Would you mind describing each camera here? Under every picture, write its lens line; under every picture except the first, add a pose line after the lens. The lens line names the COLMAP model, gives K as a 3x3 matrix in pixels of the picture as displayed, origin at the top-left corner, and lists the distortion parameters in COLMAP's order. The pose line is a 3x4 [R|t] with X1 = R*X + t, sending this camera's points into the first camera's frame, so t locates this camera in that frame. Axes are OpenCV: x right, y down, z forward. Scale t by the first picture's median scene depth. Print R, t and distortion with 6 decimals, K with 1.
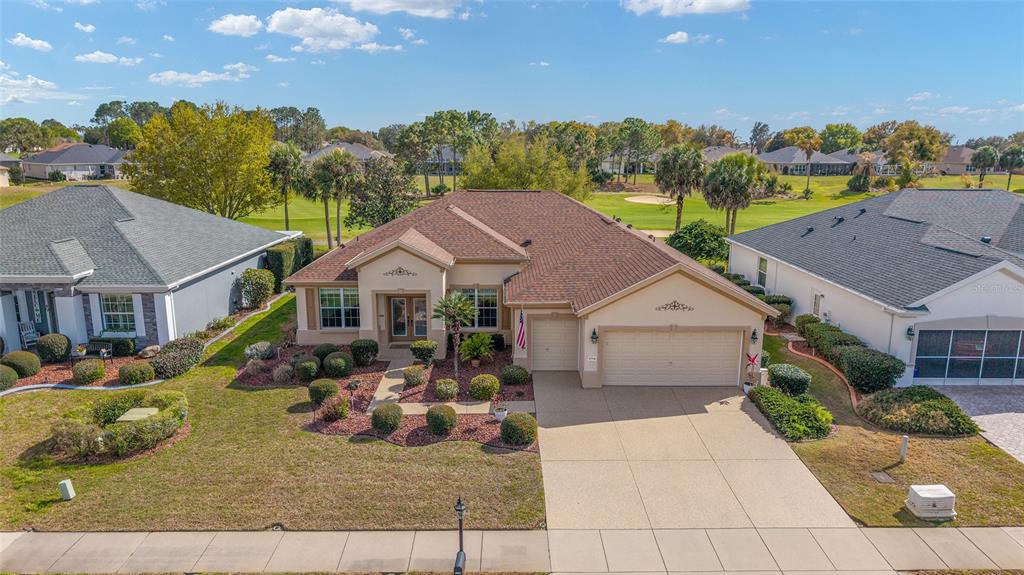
lens RADIAL K [[681.8, 0, 512.0], [0, 681.8, 287.5], [0, 0, 1]] dist [0.032517, -0.039250]
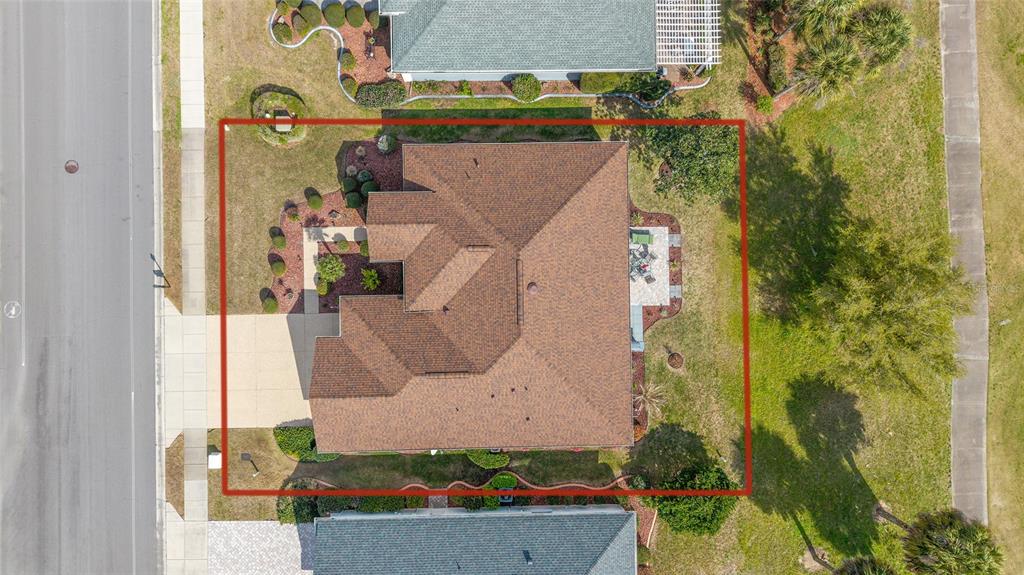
lens RADIAL K [[681.8, 0, 512.0], [0, 681.8, 287.5], [0, 0, 1]] dist [0.032517, -0.039250]
pose [[0.006945, 0.999866, -0.014797, -0.005920], [-0.224213, 0.015977, 0.974409, -1.686239], [0.974515, -0.003450, 0.224294, 1.020366]]
